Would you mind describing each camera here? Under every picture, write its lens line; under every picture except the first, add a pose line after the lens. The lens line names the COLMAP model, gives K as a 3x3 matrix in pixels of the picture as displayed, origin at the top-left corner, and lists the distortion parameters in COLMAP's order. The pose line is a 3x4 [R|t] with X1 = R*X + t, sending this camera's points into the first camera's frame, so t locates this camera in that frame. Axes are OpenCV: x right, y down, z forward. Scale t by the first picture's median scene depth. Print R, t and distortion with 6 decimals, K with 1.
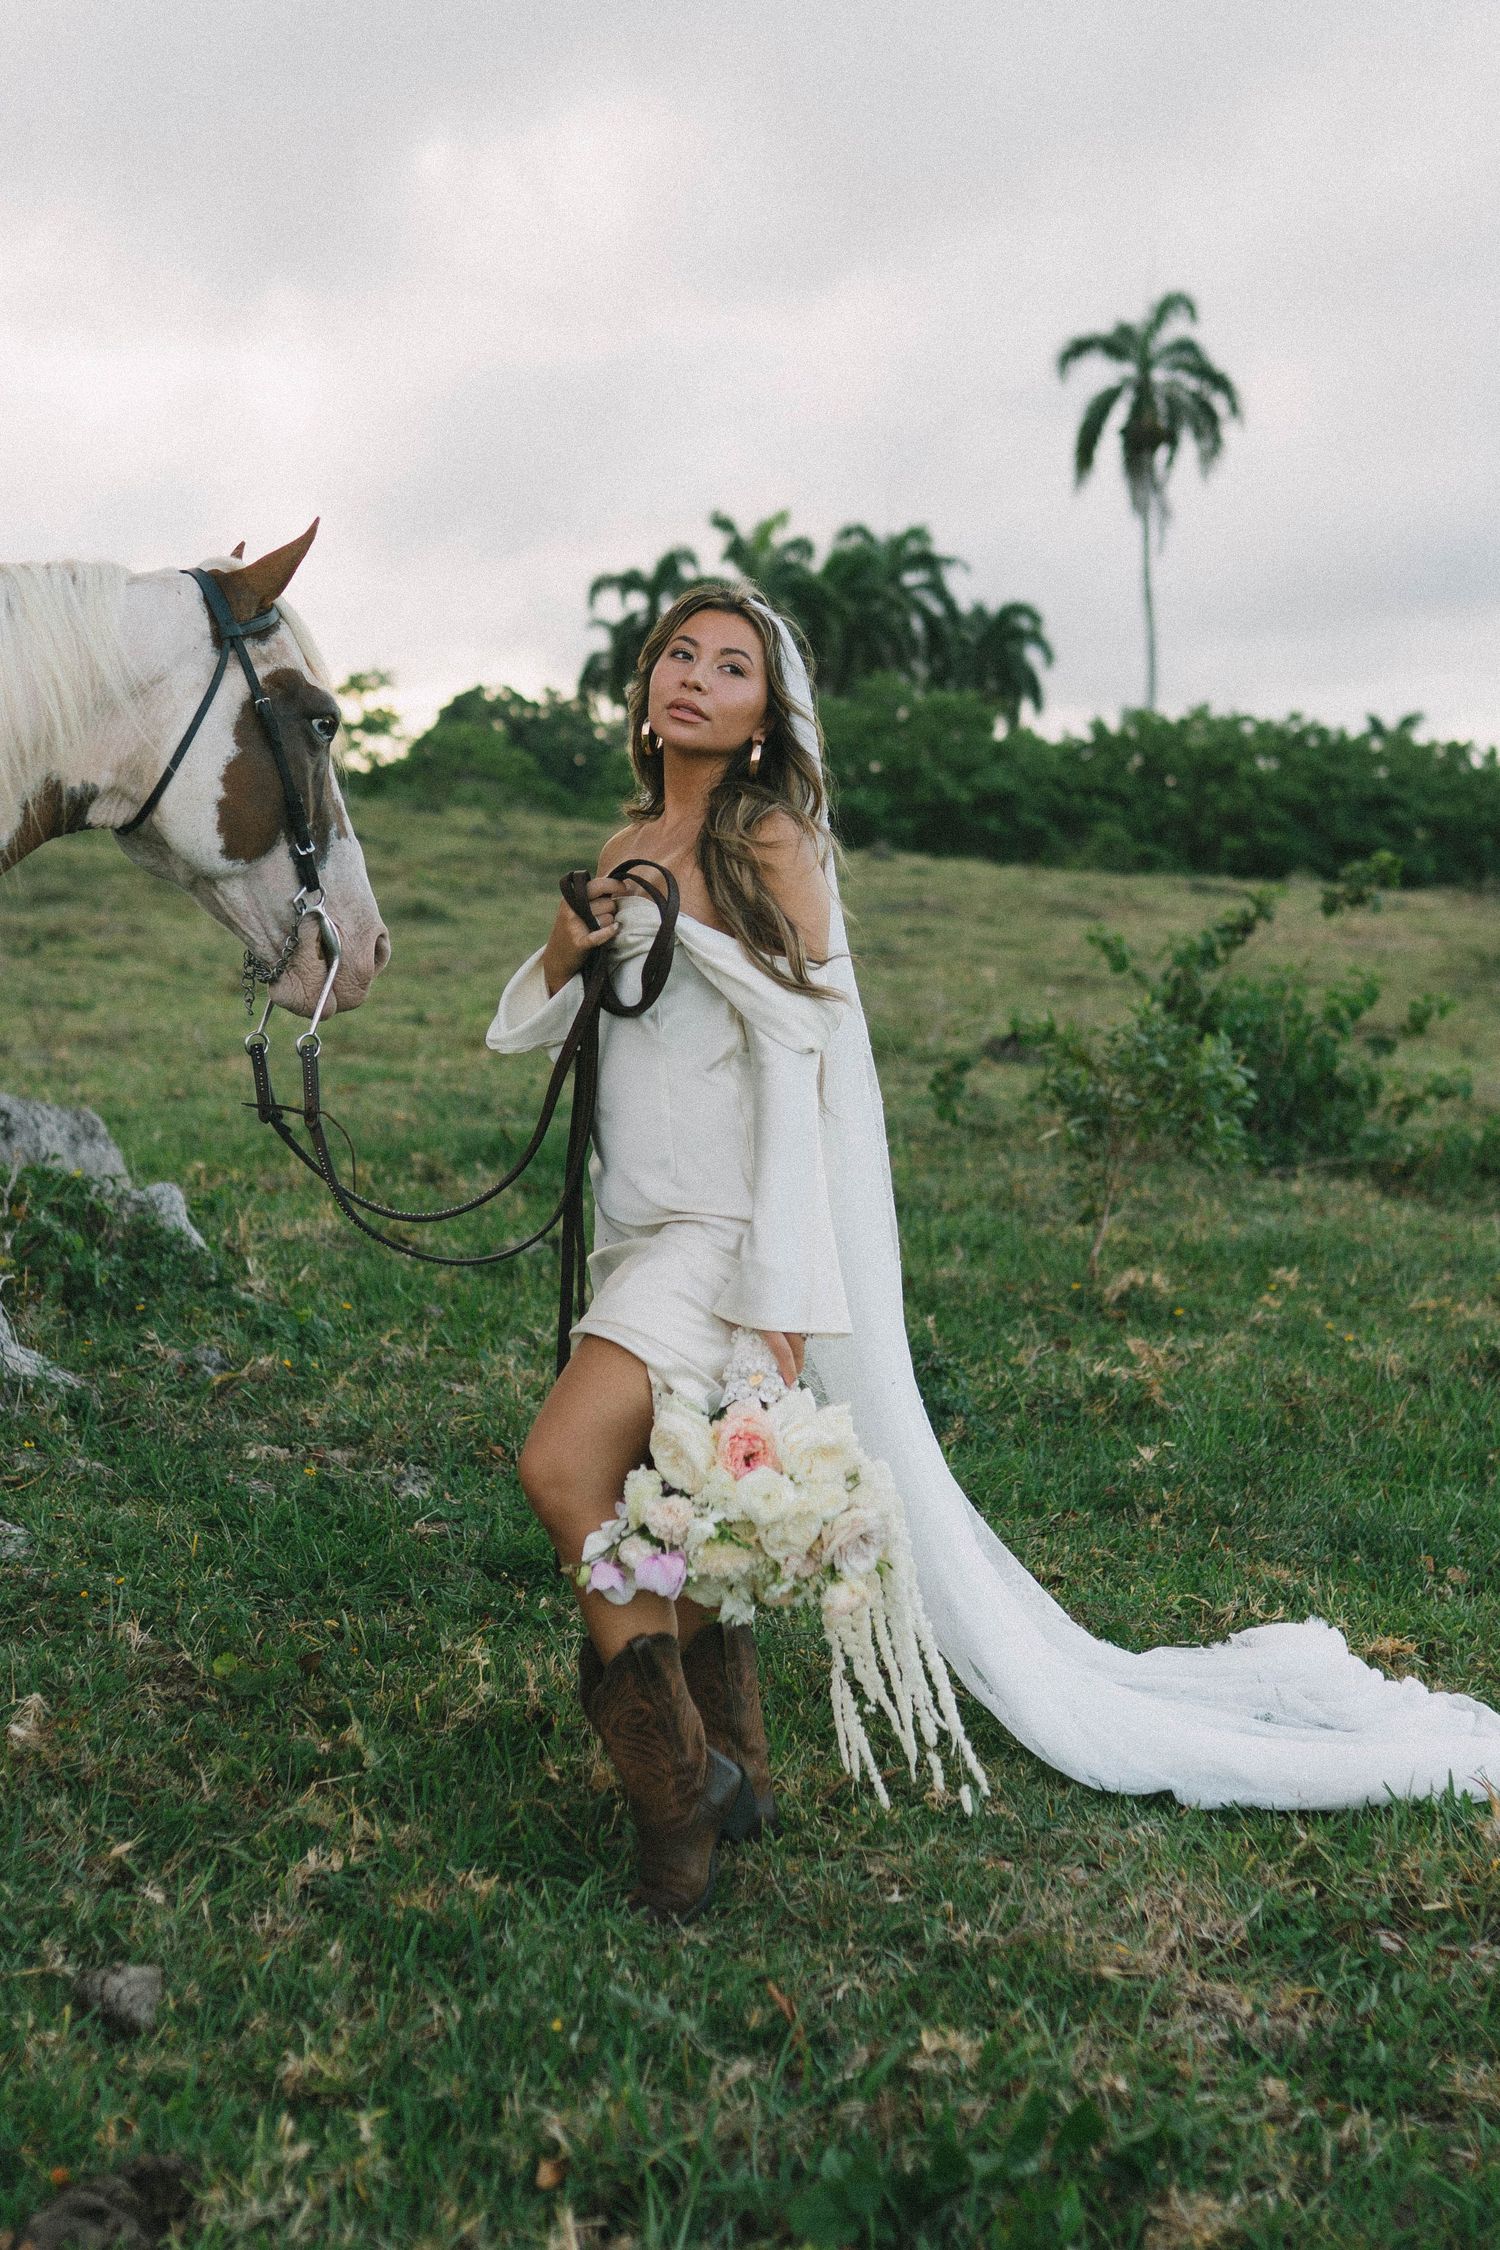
lens RADIAL K [[3252.5, 0, 750.0], [0, 3252.5, 1125.0], [0, 0, 1]] dist [-0.020561, -0.042575]
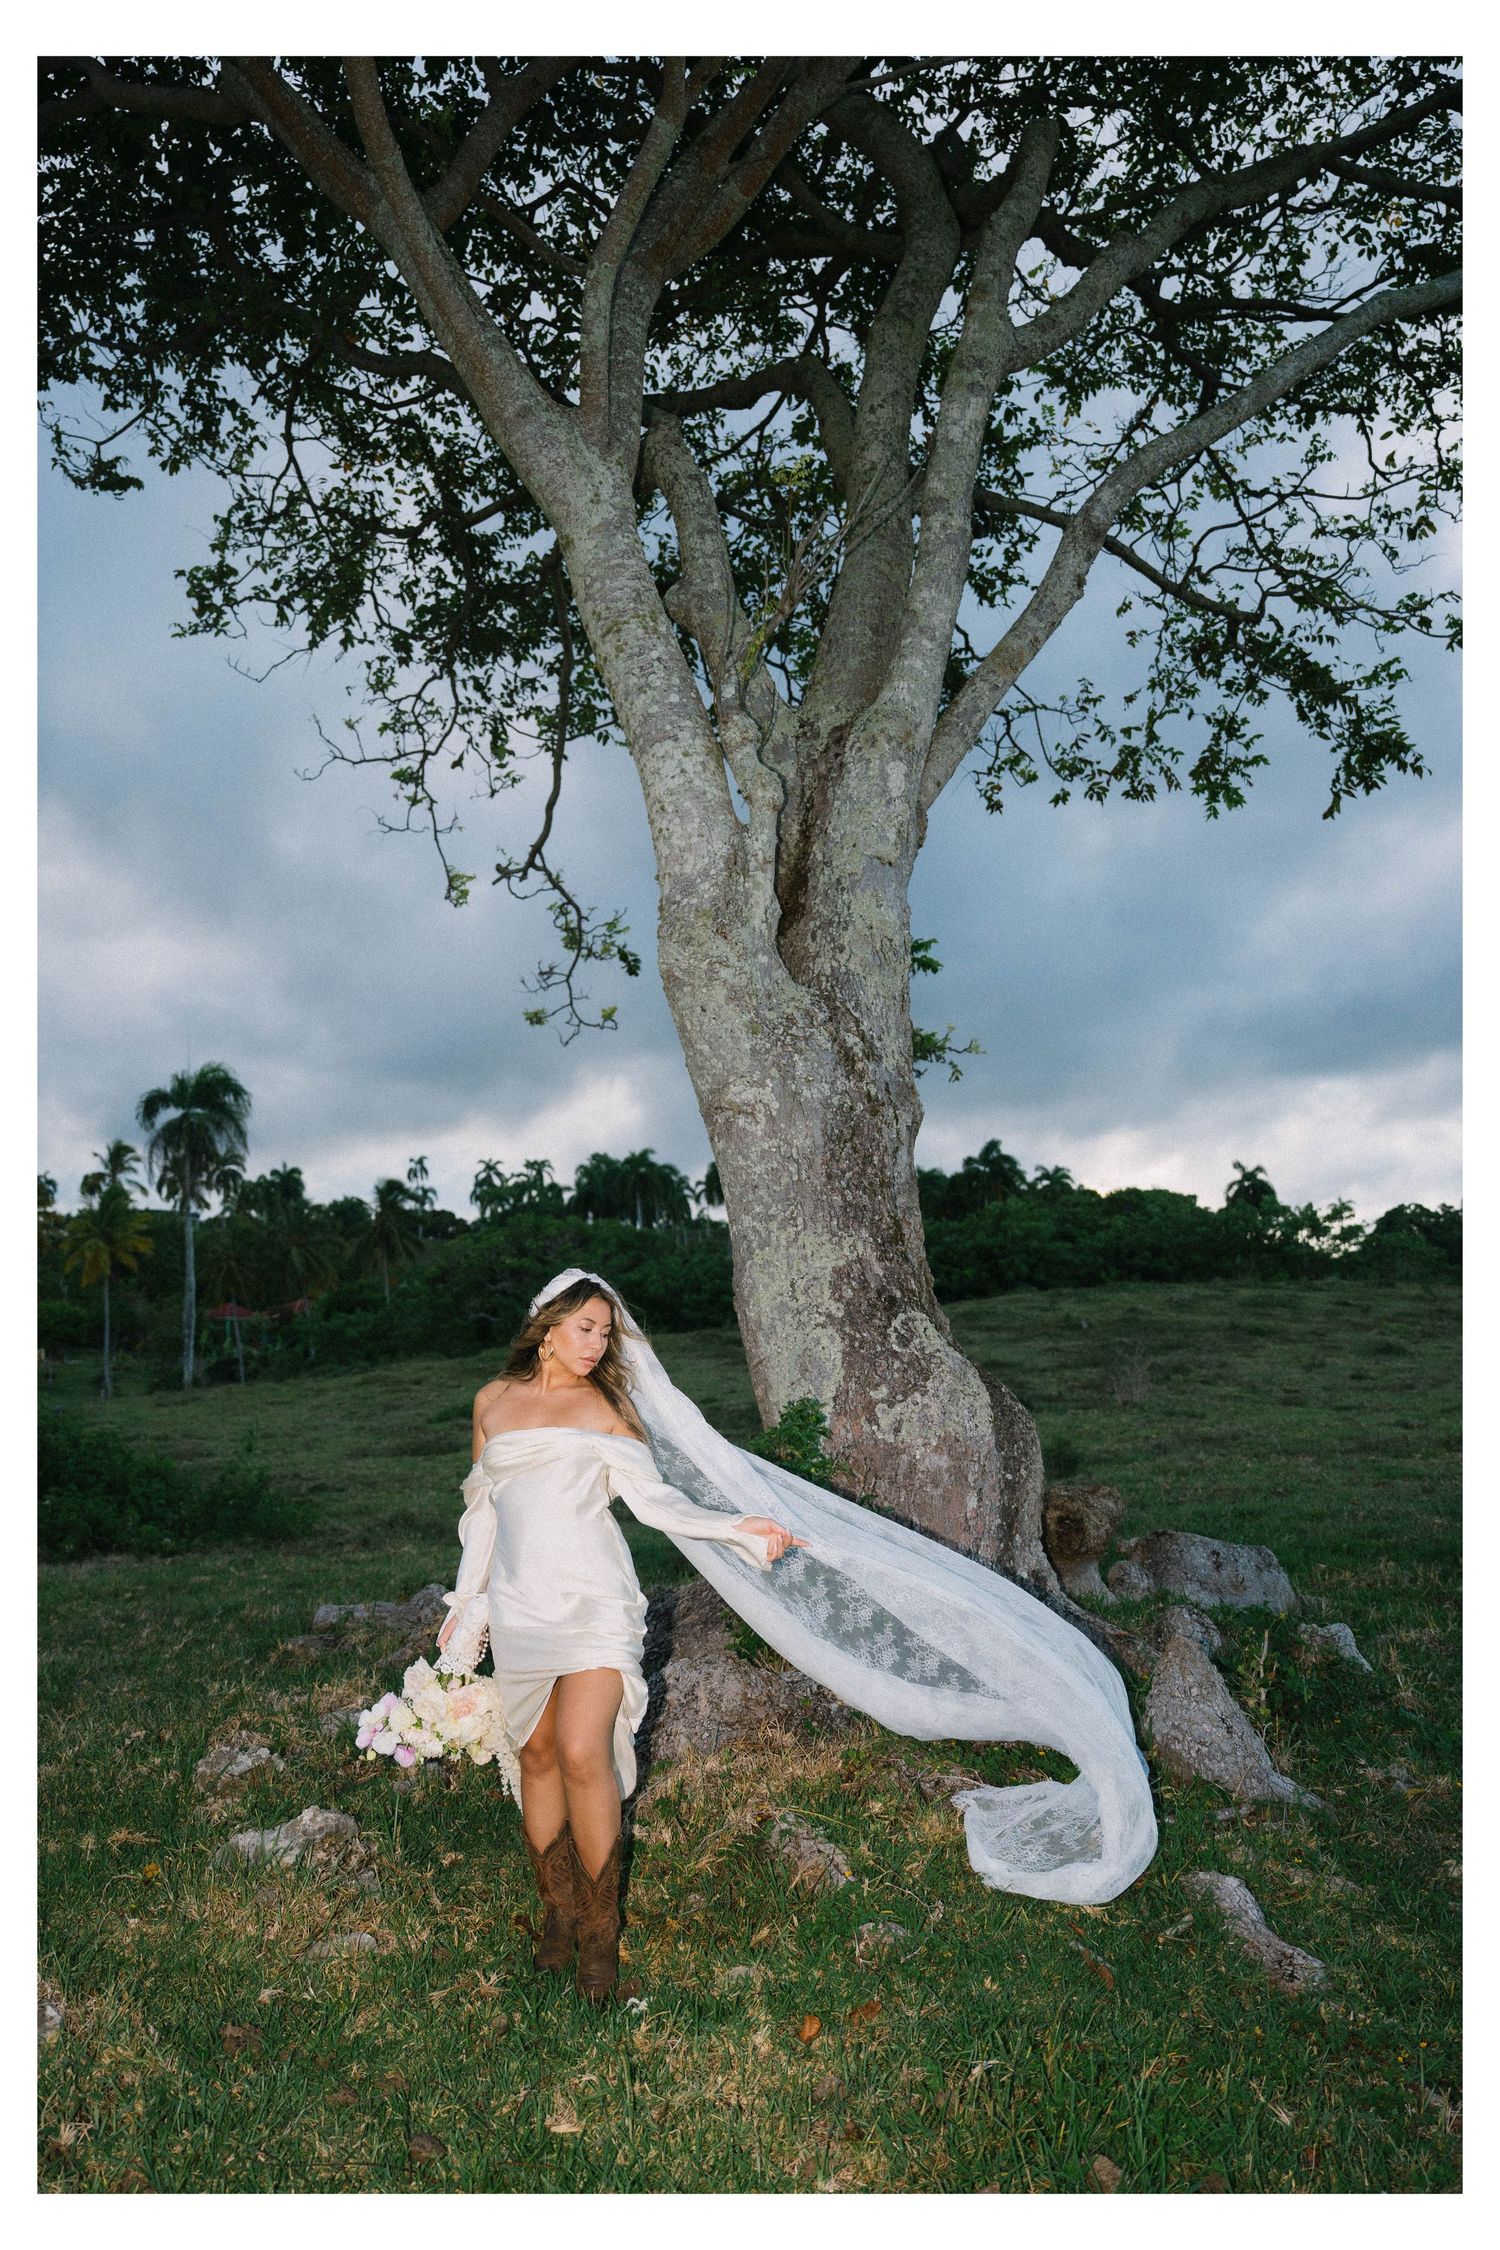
lens RADIAL K [[1782.7, 0, 759.9], [0, 1782.7, 1130.3], [0, 0, 1]] dist [-0.071411, 0.123249]
pose [[0.908325, -0.065755, -0.413063, -0.014270], [-0.010364, 0.983724, -0.179387, -0.012039], [0.418136, 0.167223, 0.892860, 0.021639]]
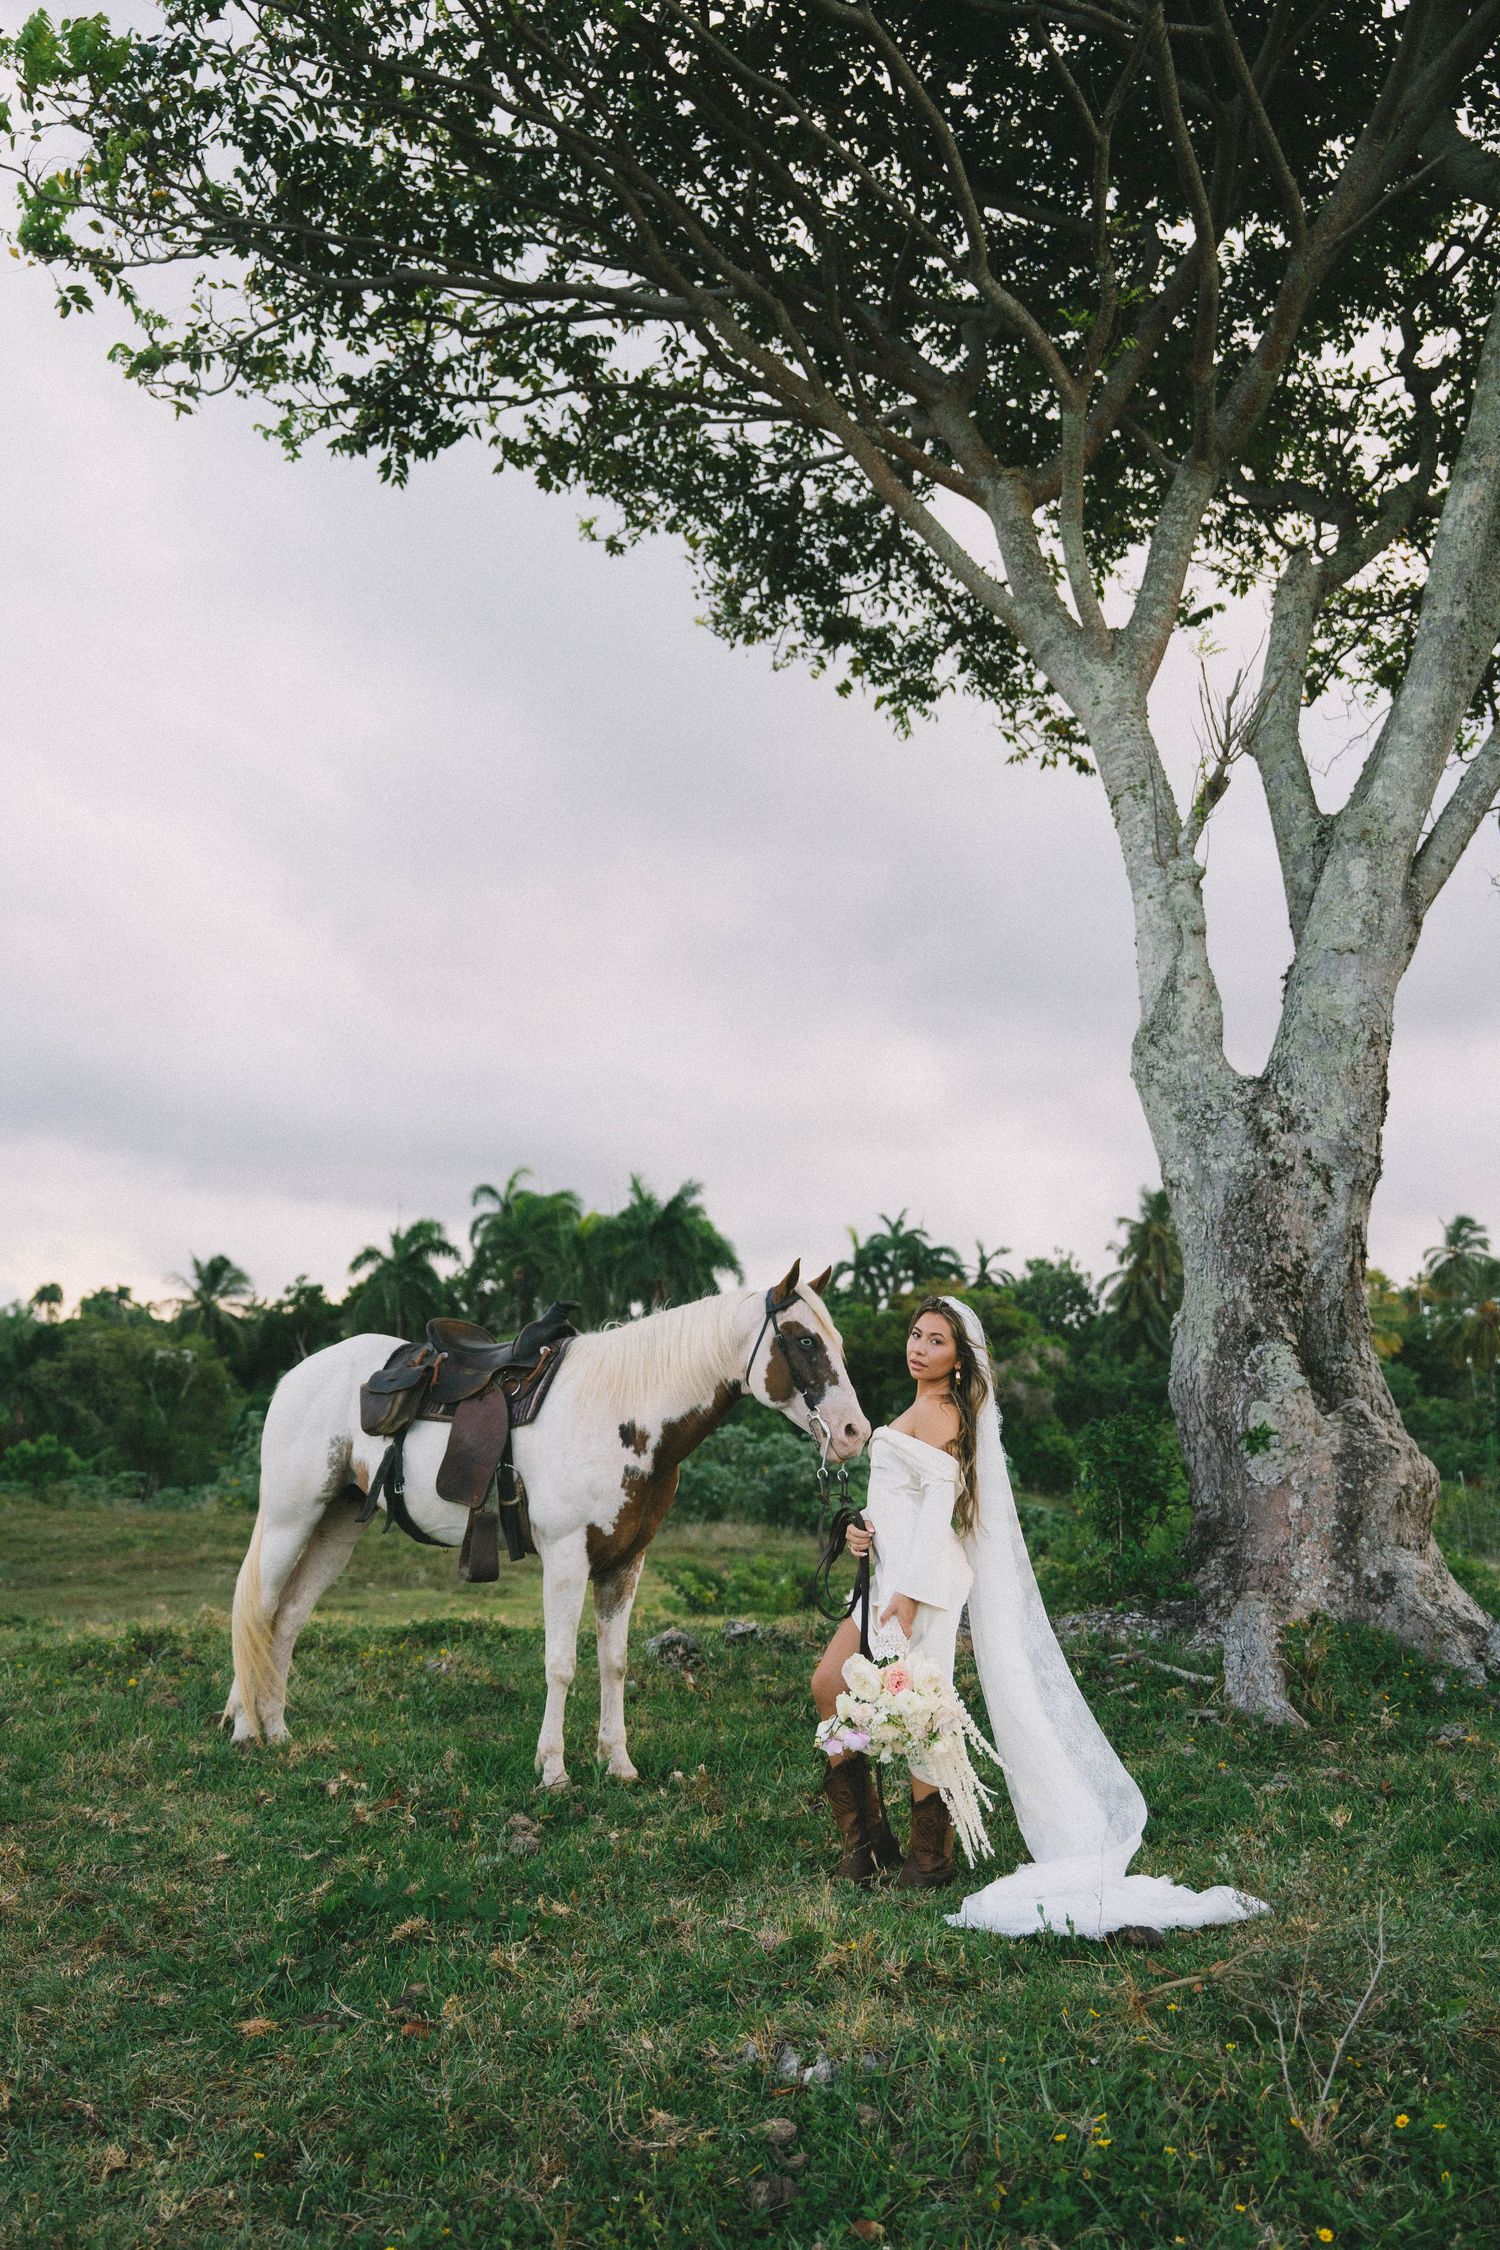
lens RADIAL K [[2283.1, 0, 750.0], [0, 2283.1, 1125.0], [0, 0, 1]] dist [-0.034875, 0.380407]
pose [[0.282771, -0.148115, -0.947683, 0.158386], [-0.081630, 0.980705, -0.177632, 0.000752], [0.955708, 0.127589, 0.265224, 0.053346]]
